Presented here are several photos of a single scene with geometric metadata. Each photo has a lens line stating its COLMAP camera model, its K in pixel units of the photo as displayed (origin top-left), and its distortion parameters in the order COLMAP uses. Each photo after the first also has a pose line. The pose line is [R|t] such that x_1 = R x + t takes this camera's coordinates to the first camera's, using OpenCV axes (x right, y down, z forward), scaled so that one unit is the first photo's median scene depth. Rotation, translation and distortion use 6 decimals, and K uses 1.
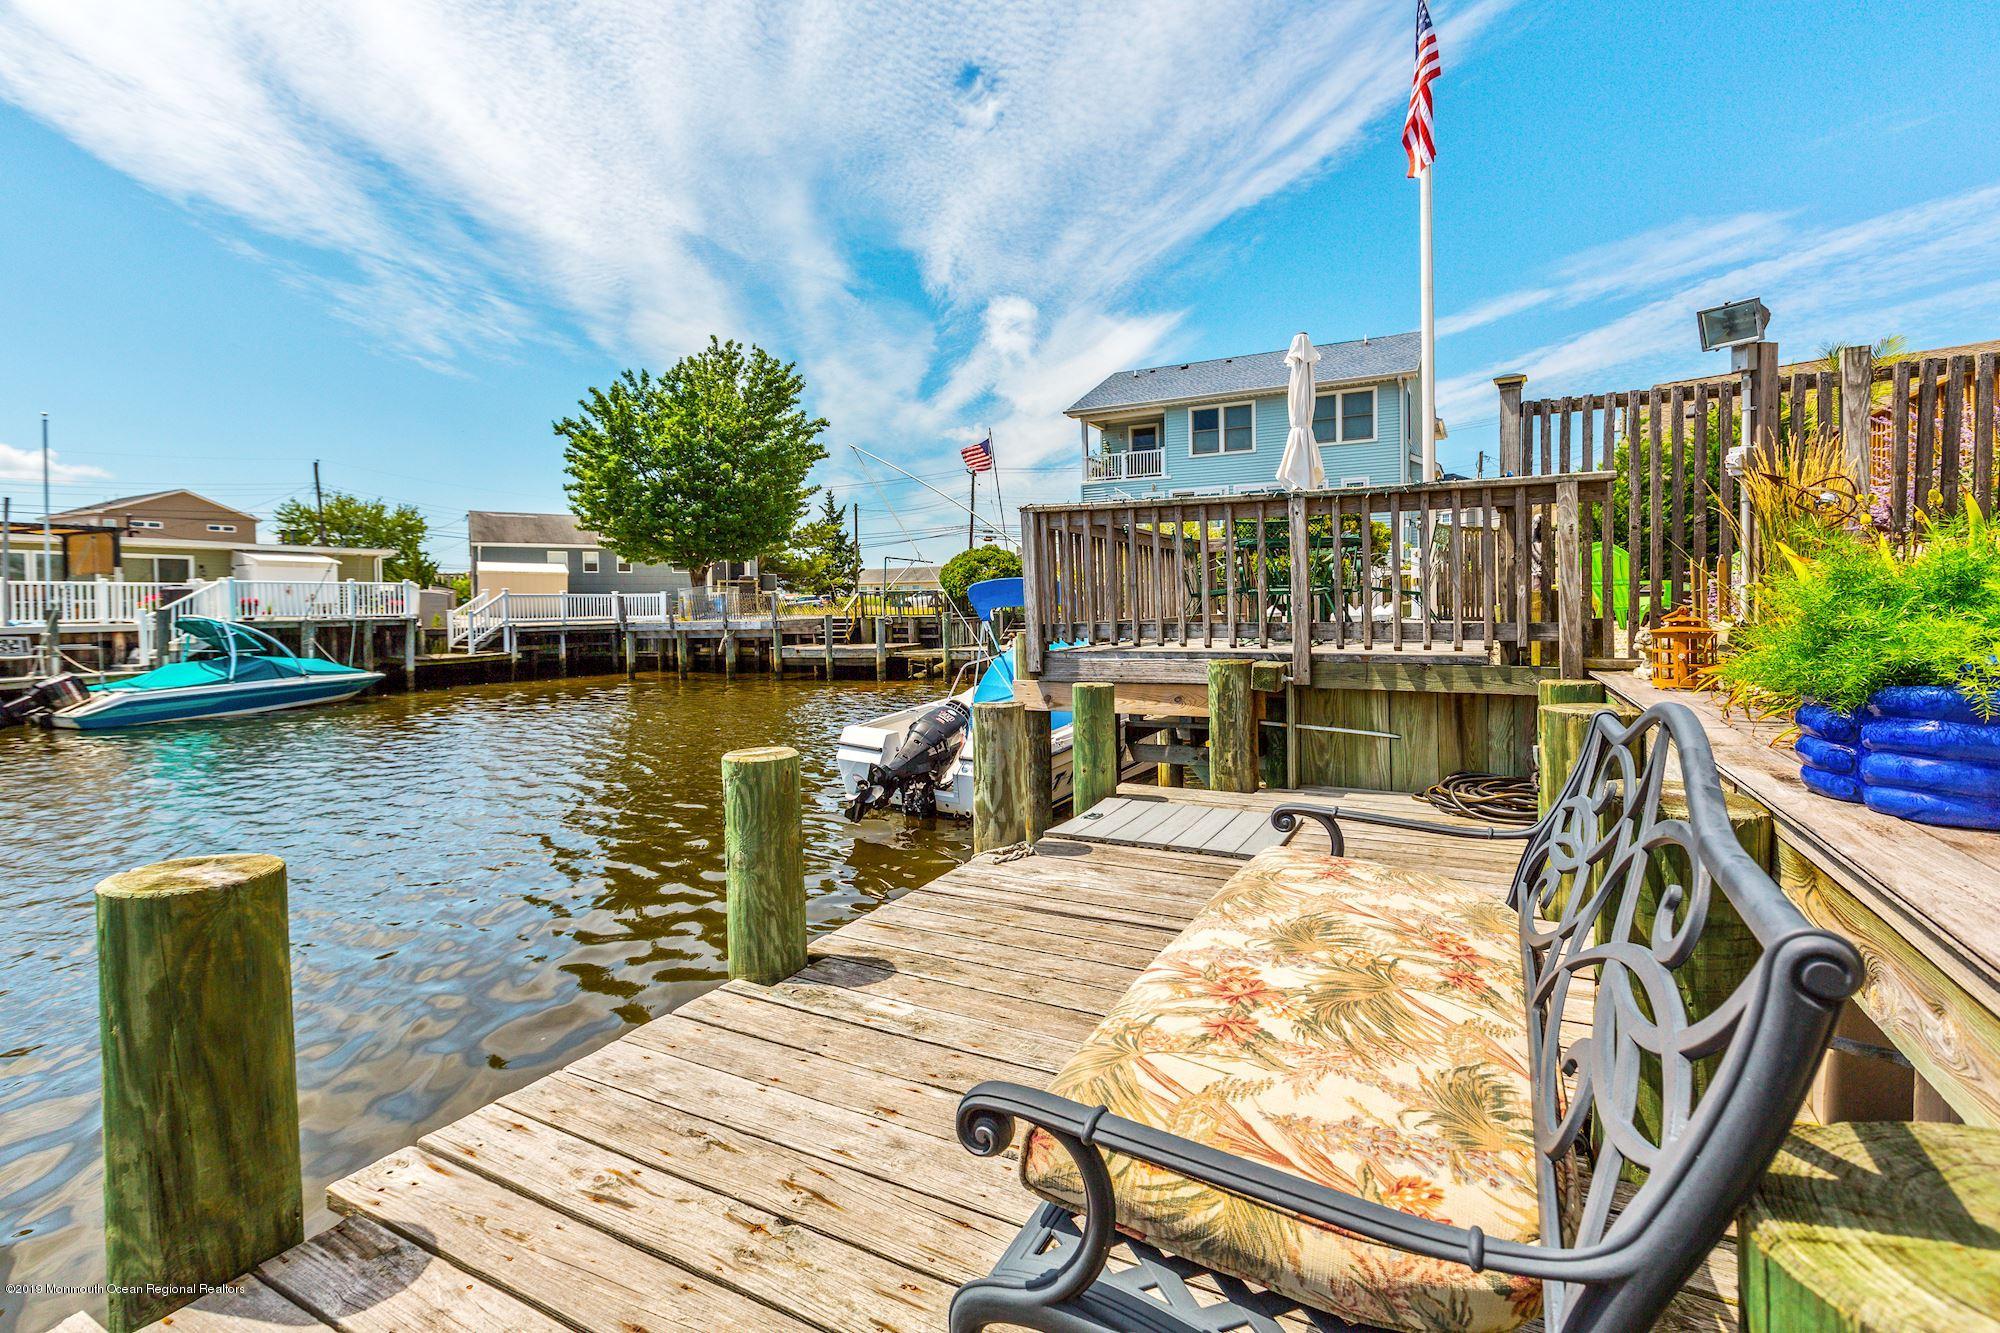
lens RADIAL K [[949.0, 0, 1000.0], [0, 949.0, 666.5], [0, 0, 1]] dist [-0.012790, -0.000402]
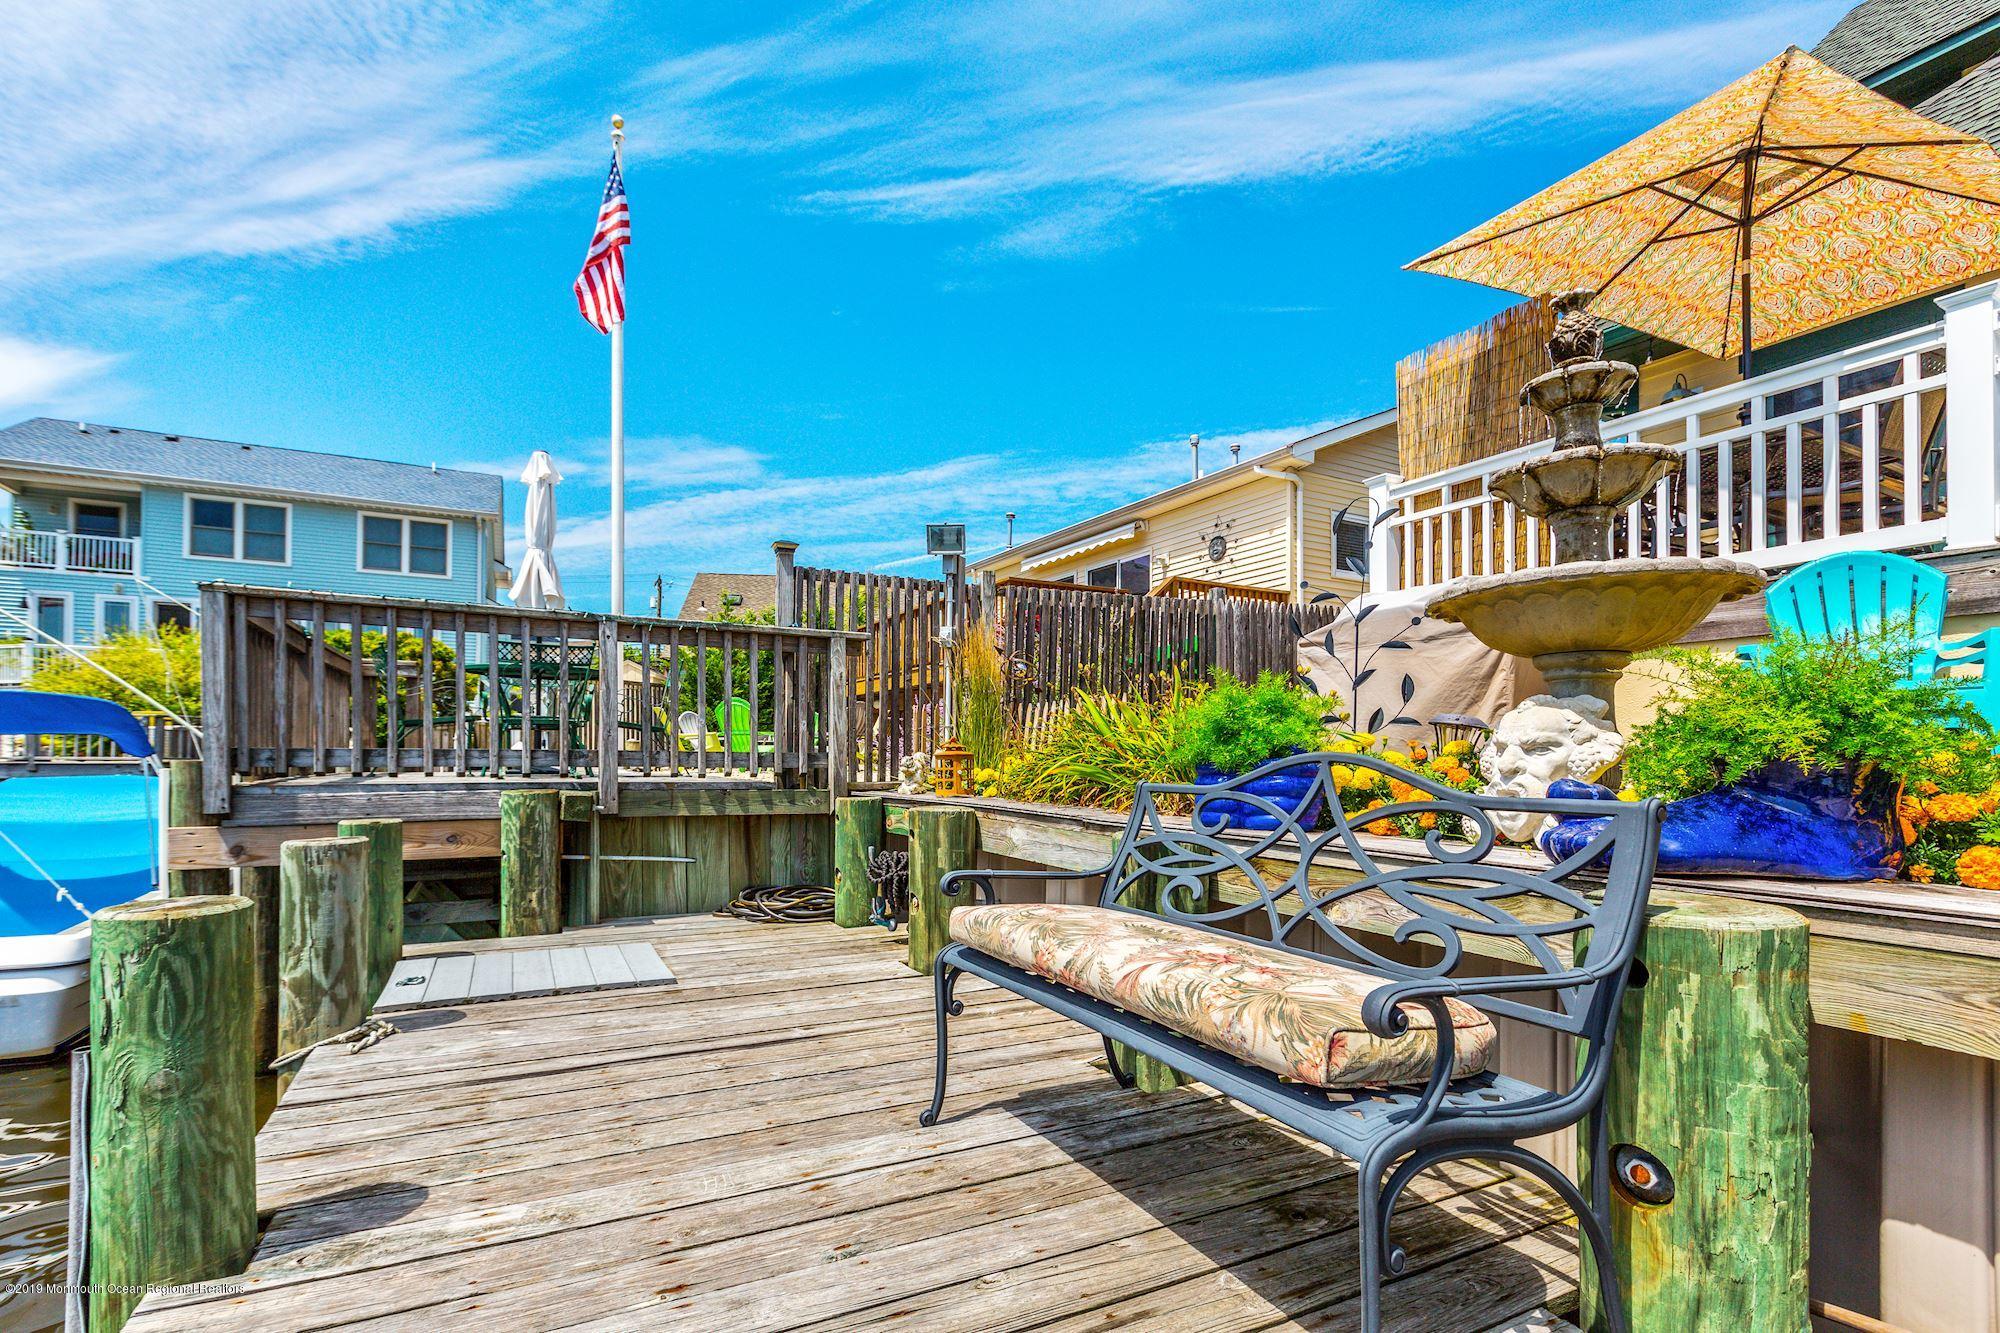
lens RADIAL K [[955.6, 0, 996.3], [0, 955.6, 780.5], [0, 0, 1]] dist [-0.000295, 0.000029]
pose [[0.561744, -0.000231, 0.827311, -0.269772], [0.040525, 0.998807, -0.027238, 0.028067], [-0.826318, 0.048828, 0.561083, 0.122083]]
